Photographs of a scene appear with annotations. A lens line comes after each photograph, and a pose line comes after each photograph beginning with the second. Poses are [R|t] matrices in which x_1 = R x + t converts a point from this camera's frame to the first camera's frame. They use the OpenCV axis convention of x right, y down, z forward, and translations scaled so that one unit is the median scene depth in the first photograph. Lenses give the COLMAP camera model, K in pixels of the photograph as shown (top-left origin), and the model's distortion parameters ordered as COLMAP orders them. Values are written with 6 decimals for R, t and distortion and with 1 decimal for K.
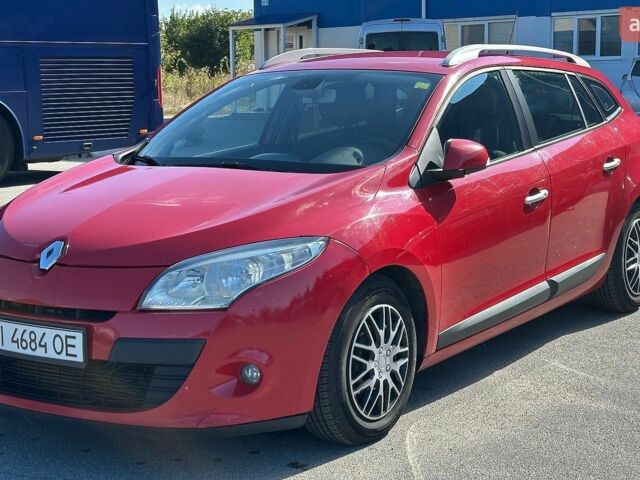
lens RADIAL K [[1166.0, 0, 320.0], [0, 1166.0, 240.0], [0, 0, 1]] dist [0.122565, 0.163171]
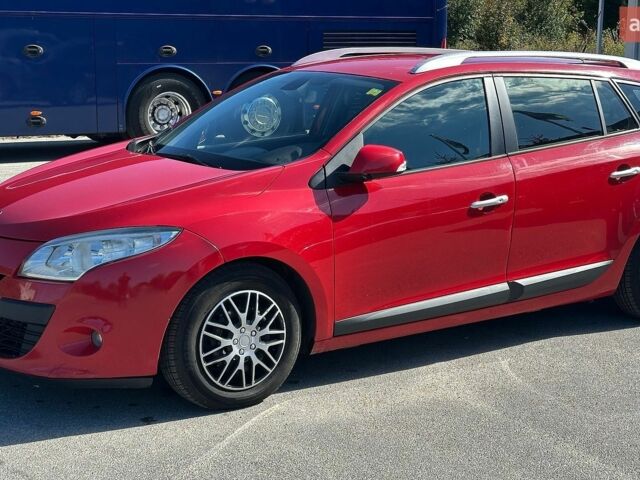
lens RADIAL K [[1166.0, 0, 320.0], [0, 1166.0, 240.0], [0, 0, 1]] dist [0.122565, 0.163171]
pose [[0.936910, 0.081561, -0.339922, 0.503225], [-0.069863, 0.996471, 0.046534, -0.051437], [0.342518, -0.019850, 0.939302, -0.039796]]
